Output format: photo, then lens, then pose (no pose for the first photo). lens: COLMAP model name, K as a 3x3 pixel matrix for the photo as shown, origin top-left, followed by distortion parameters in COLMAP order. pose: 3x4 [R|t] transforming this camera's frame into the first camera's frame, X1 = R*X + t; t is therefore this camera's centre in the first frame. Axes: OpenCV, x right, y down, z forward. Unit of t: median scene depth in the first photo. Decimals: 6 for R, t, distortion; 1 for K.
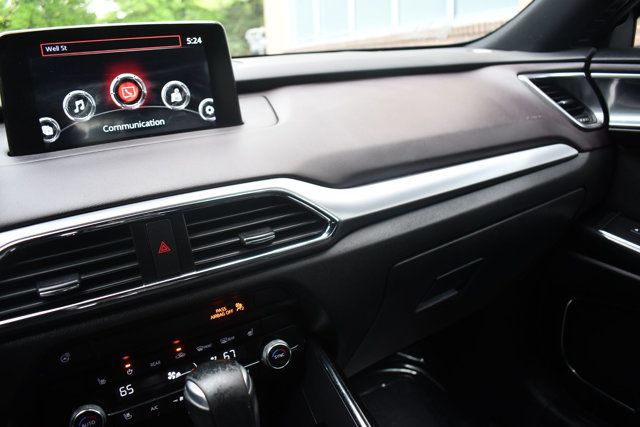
lens RADIAL K [[488.1, 0, 319.9], [0, 488.1, 209.5], [0, 0, 1]] dist [-0.111186, 0.029012]
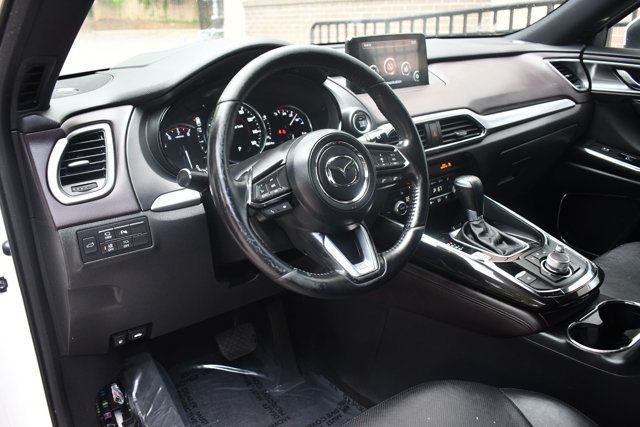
lens RADIAL K [[550.1, 0, 313.6], [0, 550.1, 211.1], [0, 0, 1]] dist [-0.090774, -0.007602]
pose [[0.992444, -0.004018, 0.122632, -0.987345], [-0.003814, 0.997970, 0.063569, 0.227356], [-0.122638, -0.063556, 0.990414, -1.319704]]
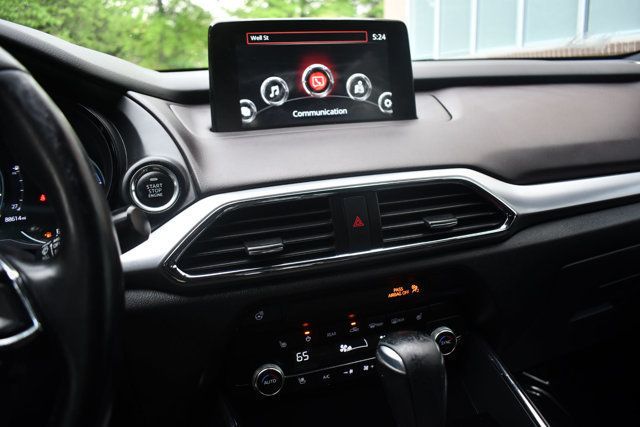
lens RADIAL K [[488.1, 0, 320.2], [0, 488.1, 210.6], [0, 0, 1]] dist [-0.111186, 0.029012]
pose [[0.975675, 0.074783, -0.206071, -0.142734], [-0.081299, 0.996417, -0.023323, 0.065772], [0.203588, 0.039509, 0.978259, -0.052875]]
